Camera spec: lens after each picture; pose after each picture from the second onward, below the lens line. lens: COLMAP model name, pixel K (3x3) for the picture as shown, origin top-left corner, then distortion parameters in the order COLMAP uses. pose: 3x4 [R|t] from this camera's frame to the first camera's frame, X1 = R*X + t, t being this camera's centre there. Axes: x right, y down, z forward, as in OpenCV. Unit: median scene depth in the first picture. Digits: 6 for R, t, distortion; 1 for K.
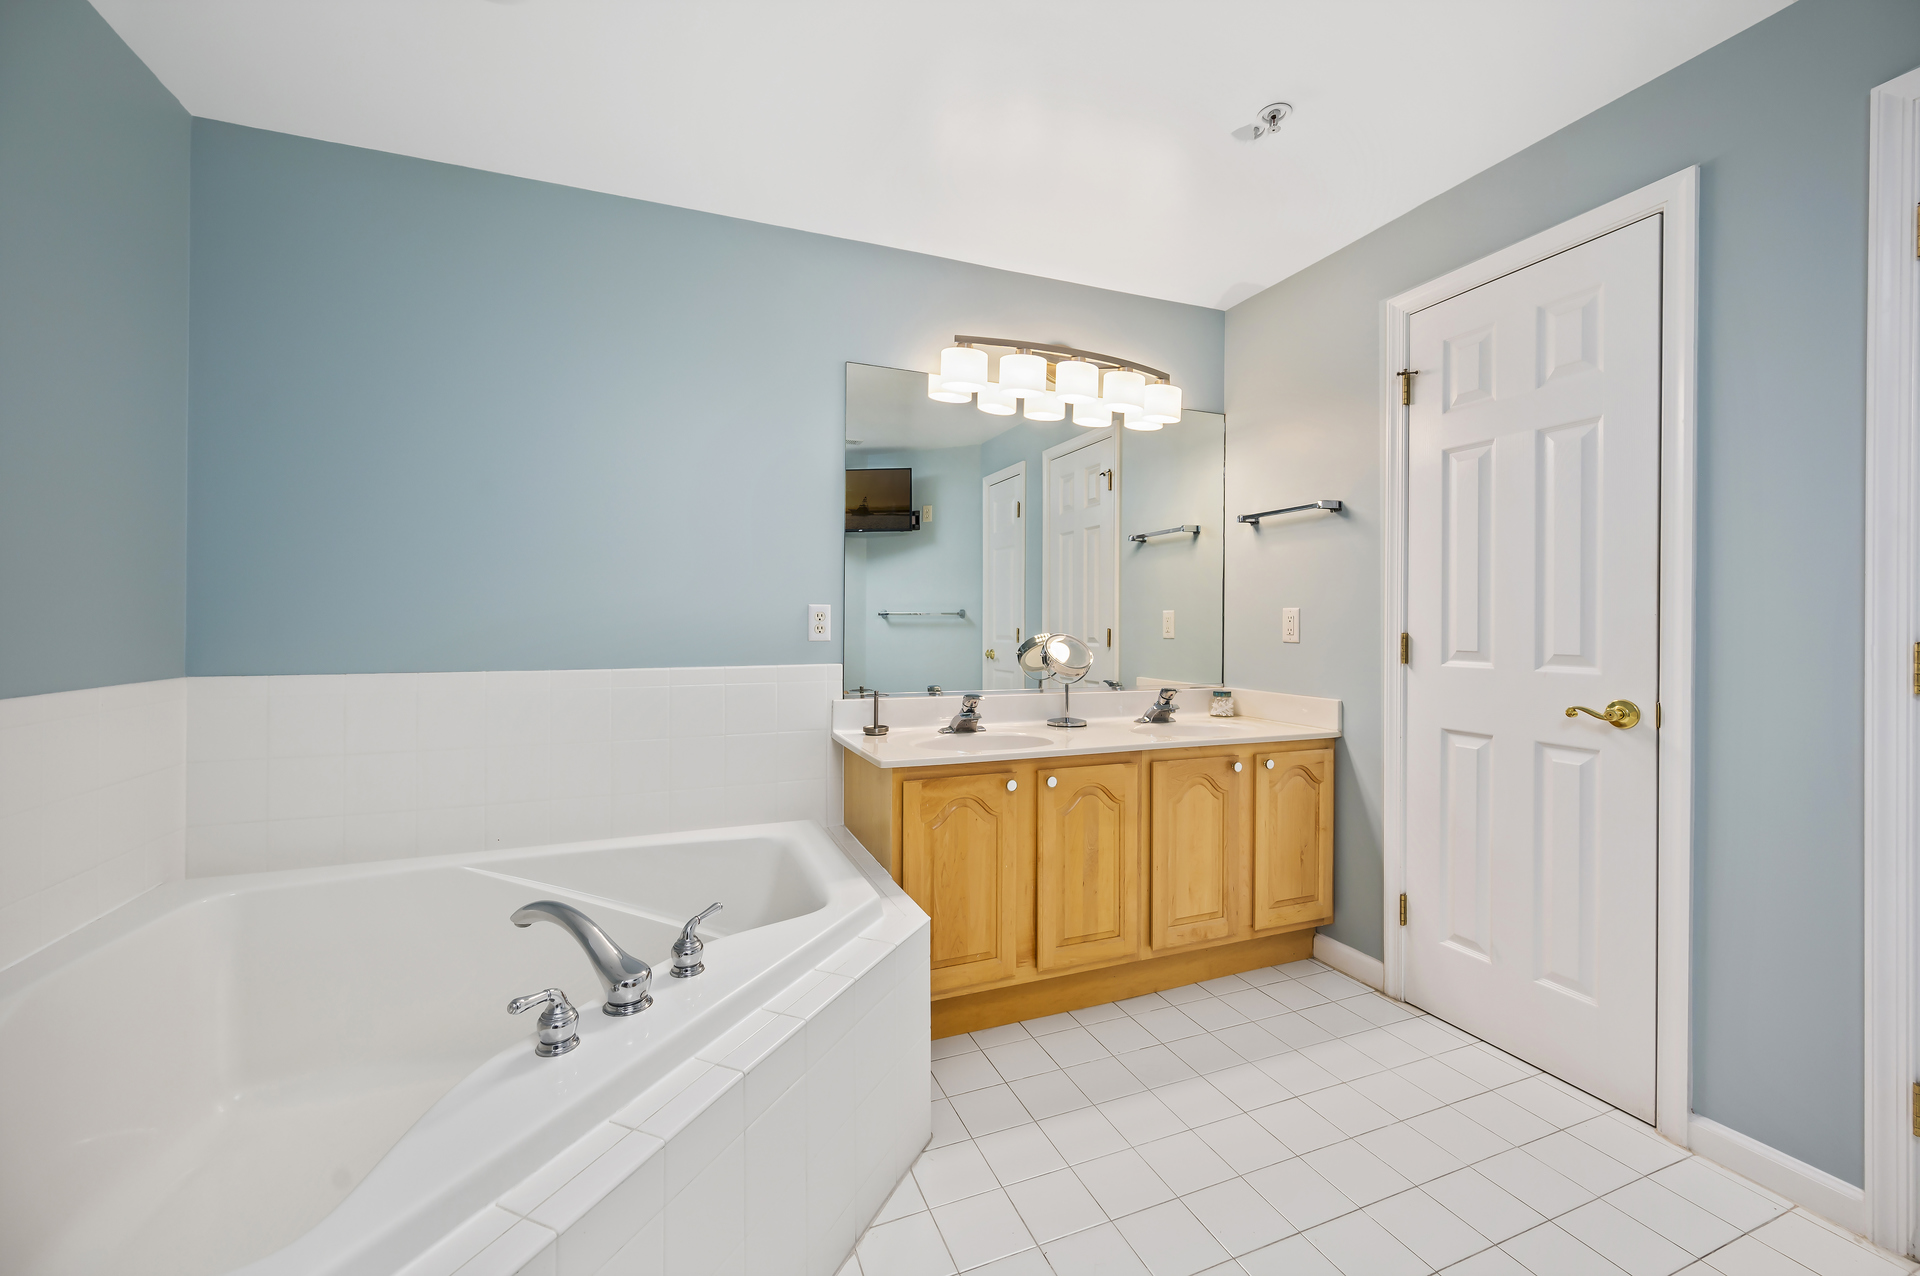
lens RADIAL K [[754.5, 0, 964.4], [0, 754.5, 627.8], [0, 0, 1]] dist [-0.001046, 0.000030]
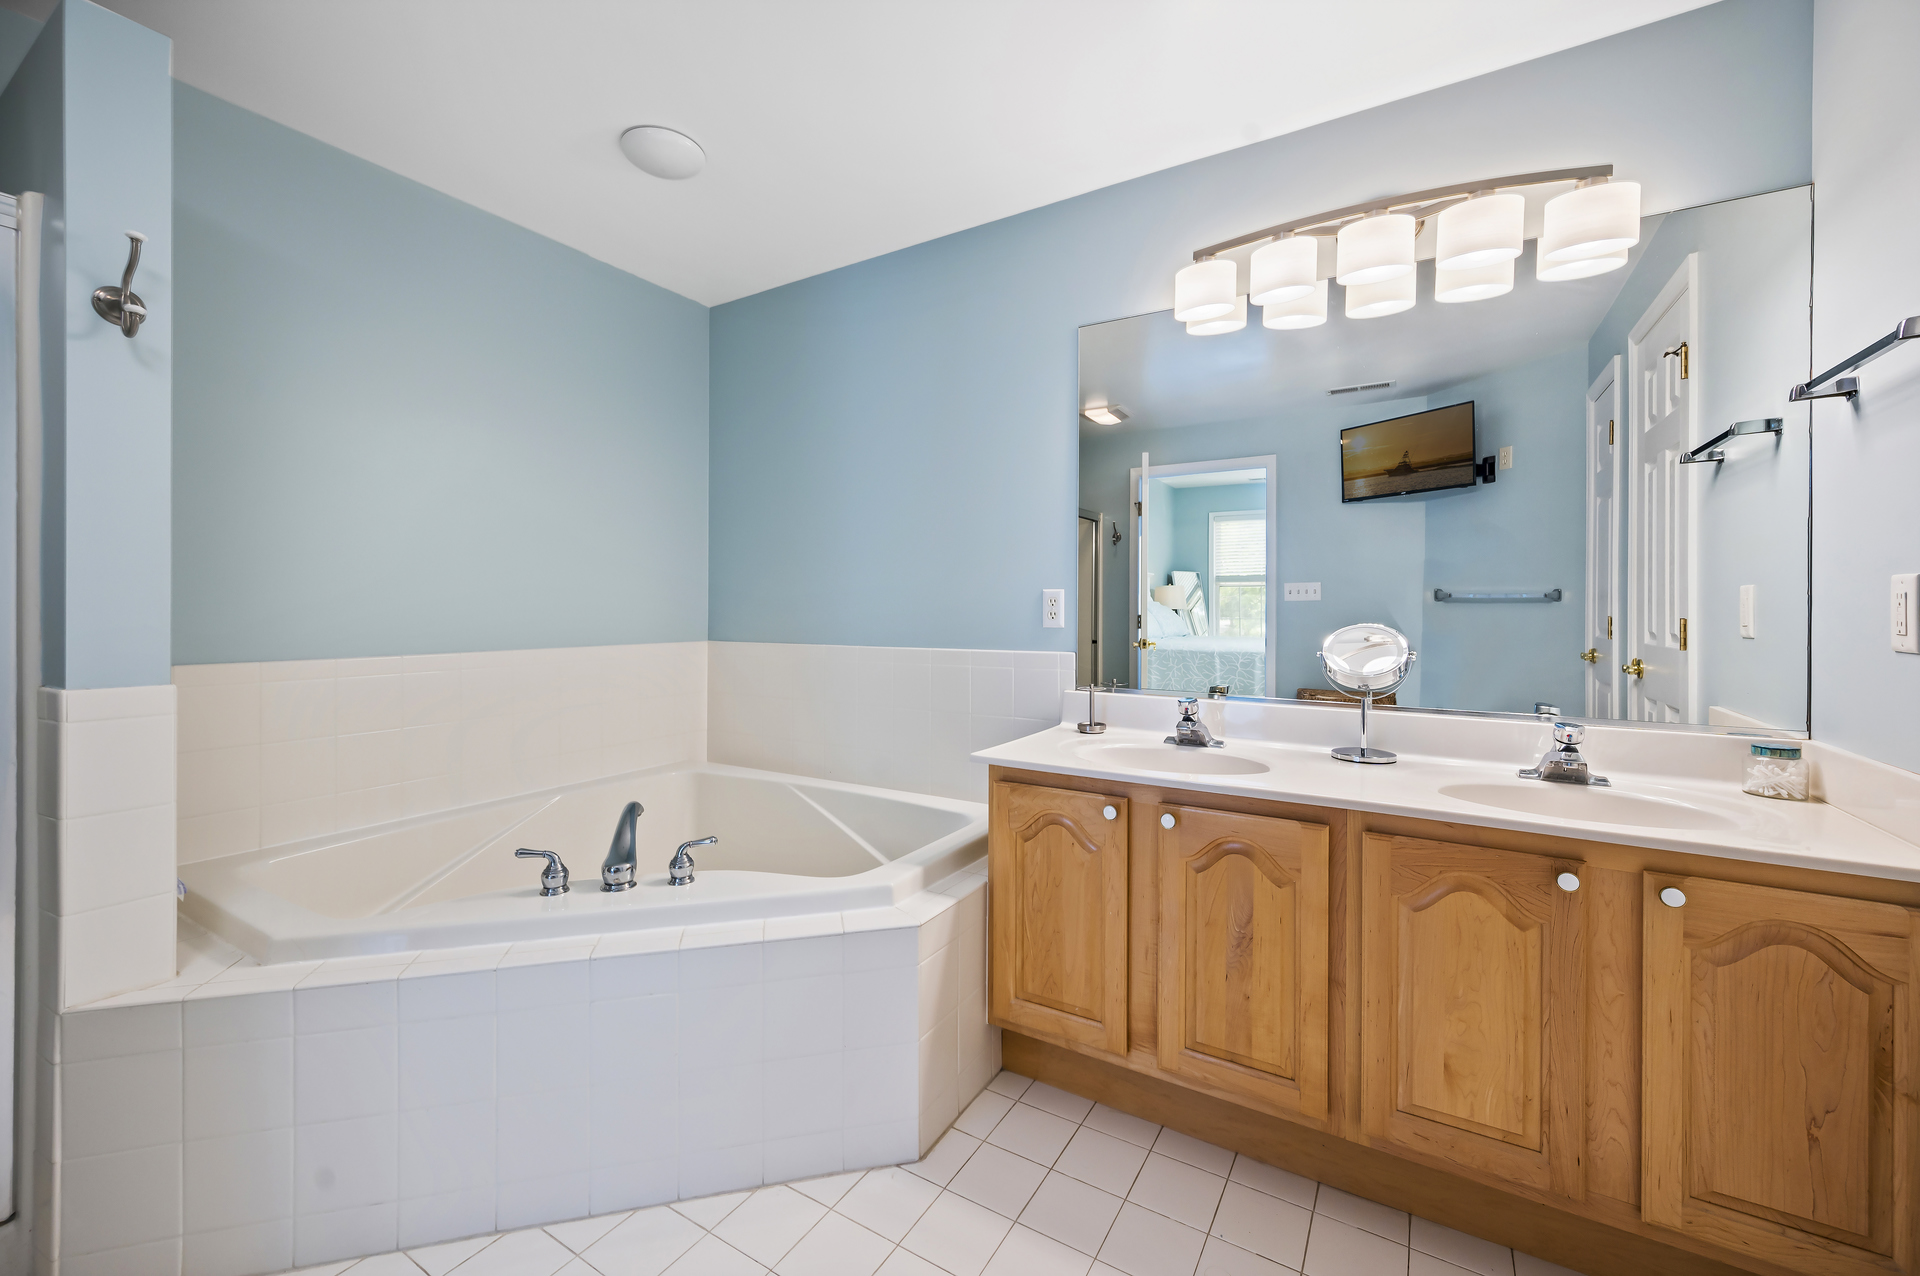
lens RADIAL K [[761.4, 0, 966.2], [0, 761.4, 609.9], [0, 0, 1]] dist [-0.002563, -0.000326]
pose [[0.597970, -0.000278, -0.801518, 0.518028], [-0.005593, 0.999974, -0.004519, 0.000344], [0.801499, 0.007185, 0.597953, 0.335324]]
